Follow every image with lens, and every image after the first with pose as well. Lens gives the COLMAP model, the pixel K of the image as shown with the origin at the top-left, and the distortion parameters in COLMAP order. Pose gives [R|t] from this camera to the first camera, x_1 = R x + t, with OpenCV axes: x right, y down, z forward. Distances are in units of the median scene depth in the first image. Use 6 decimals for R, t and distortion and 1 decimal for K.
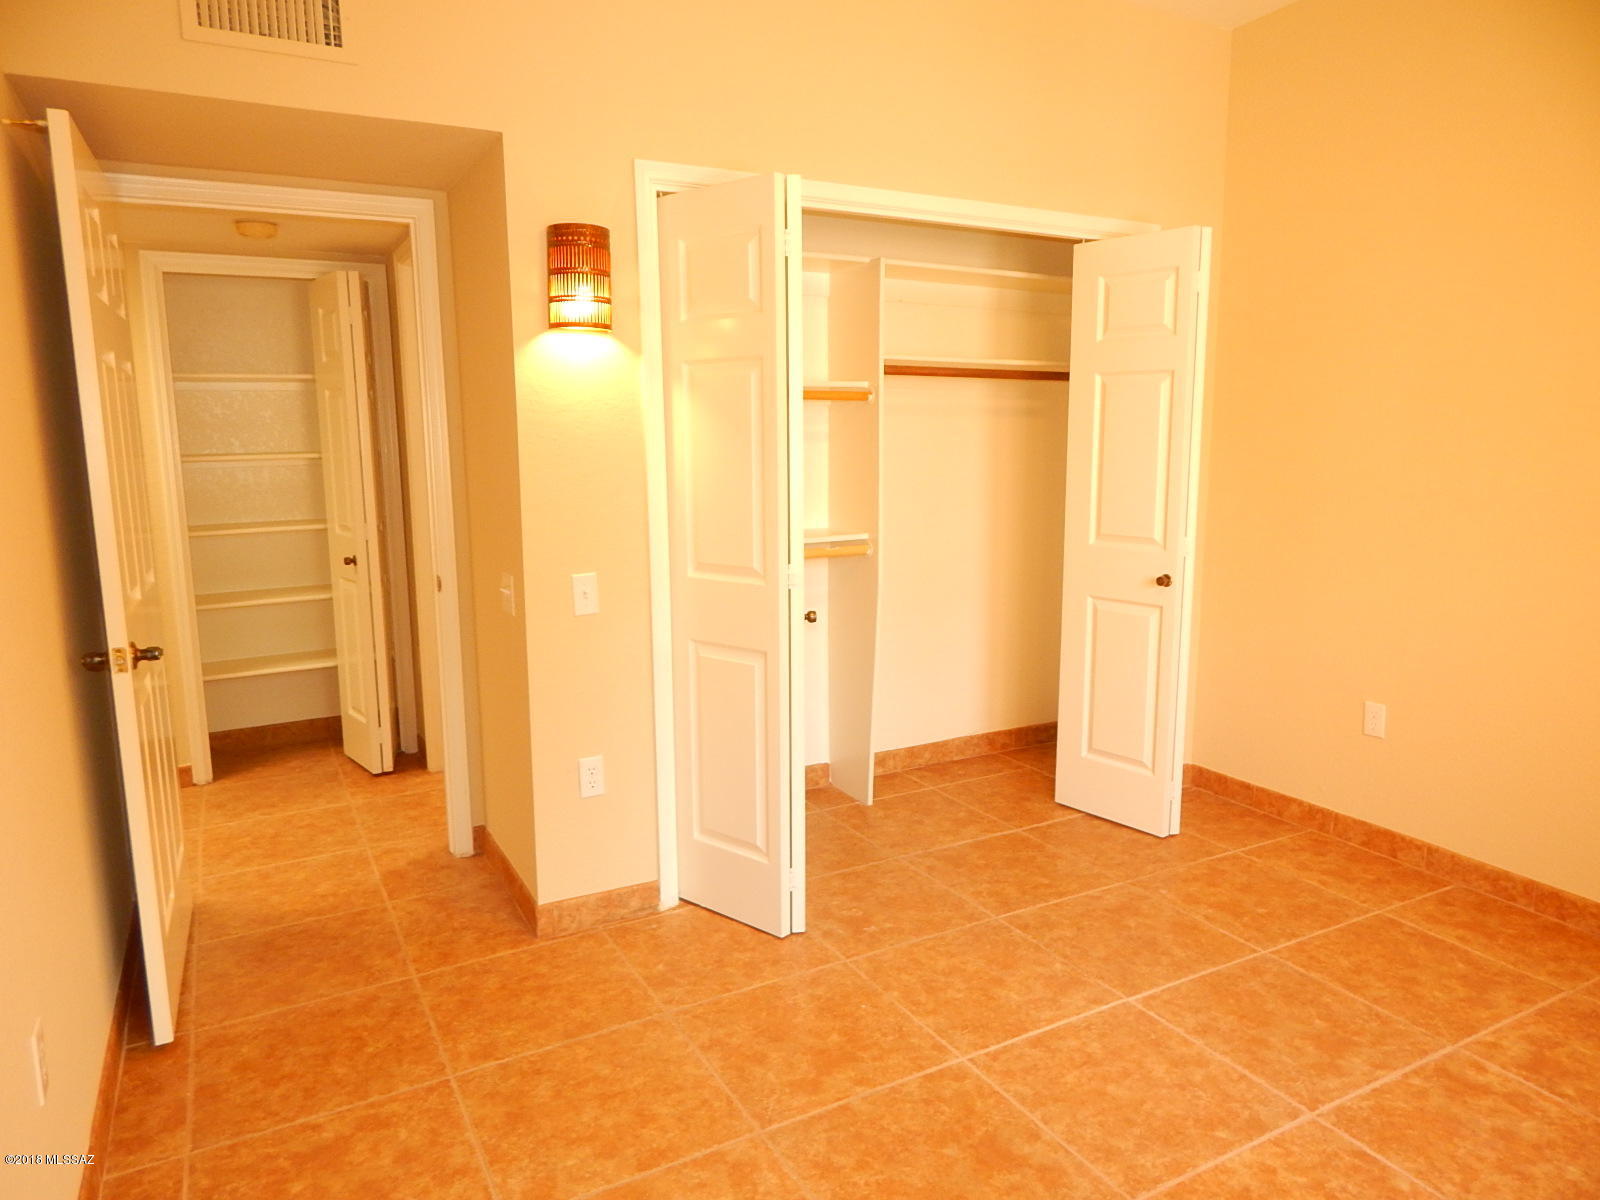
lens RADIAL K [[1057.8, 0, 800.0], [0, 1057.8, 600.0], [0, 0, 1]] dist [0.021533, -0.001108]
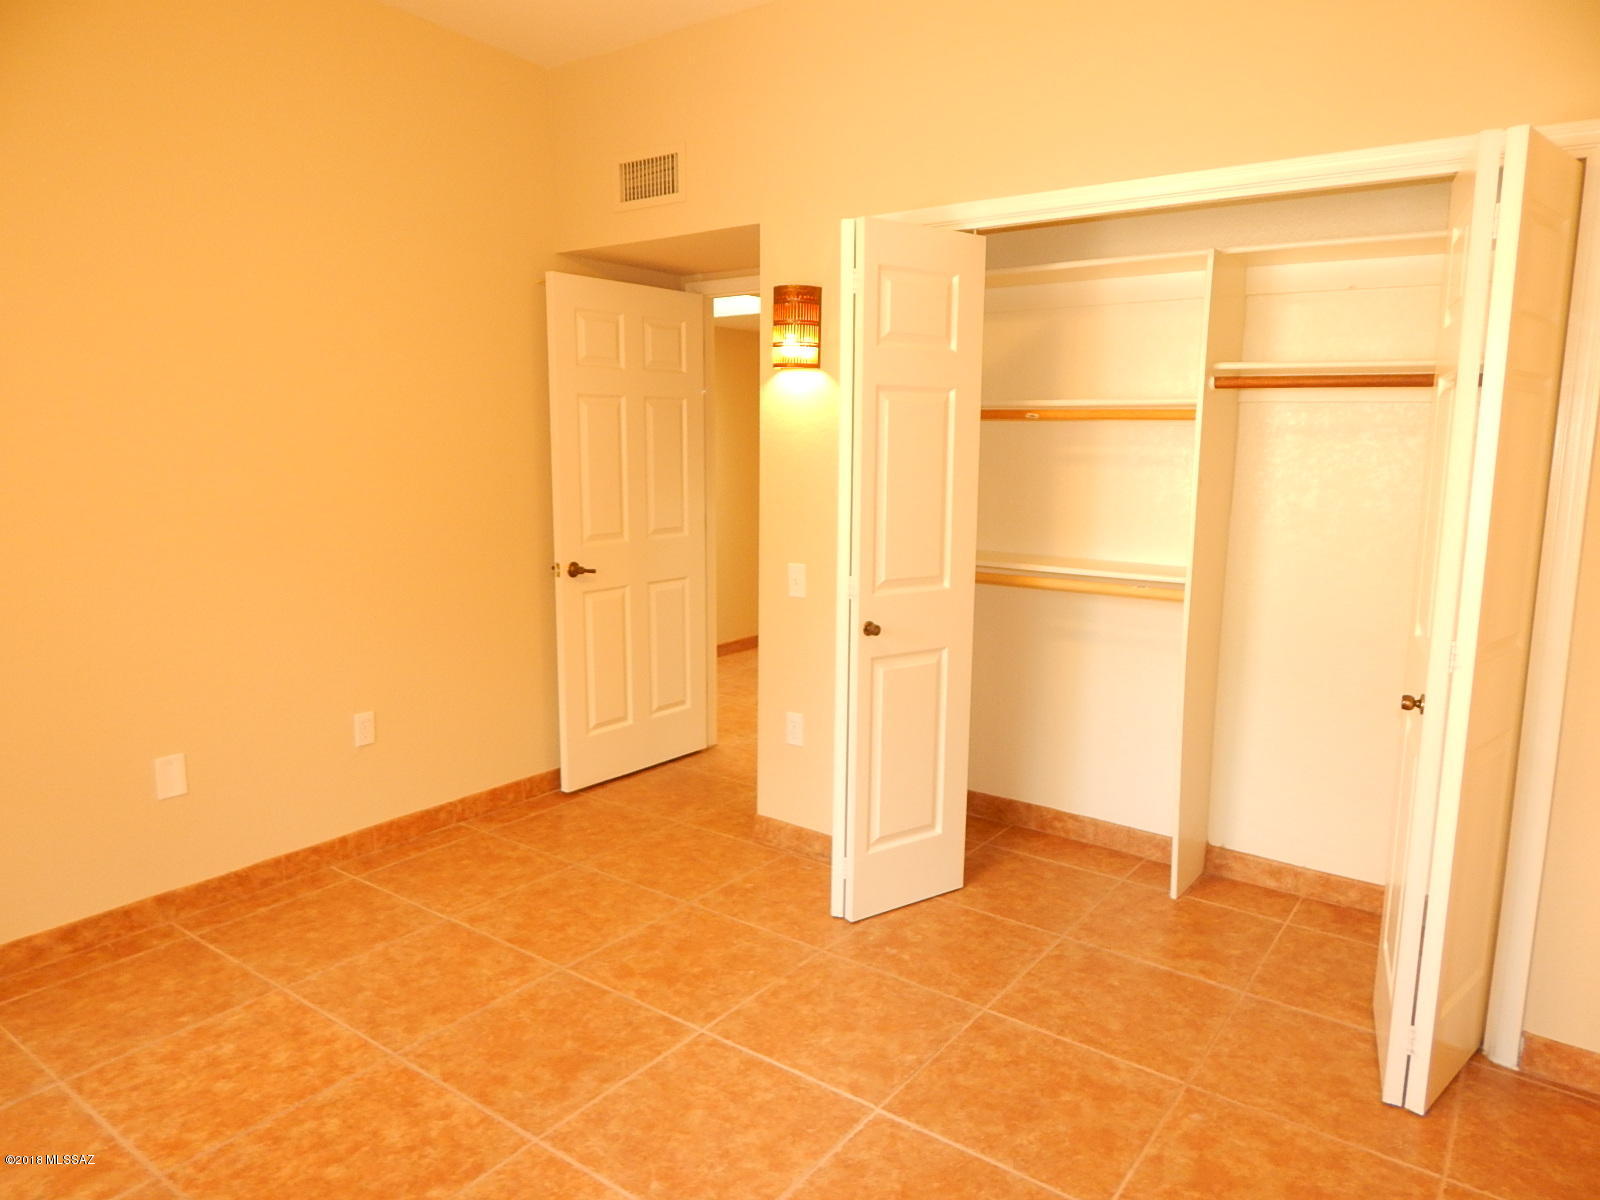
lens RADIAL K [[1053.0, 0, 800.0], [0, 1053.0, 600.0], [0, 0, 1]] dist [0.053206, -0.036372]
pose [[0.421844, 0.149852, -0.894199, 0.955678], [-0.157439, 0.983371, 0.090523, -0.100584], [0.892894, 0.102595, 0.438422, 0.492203]]
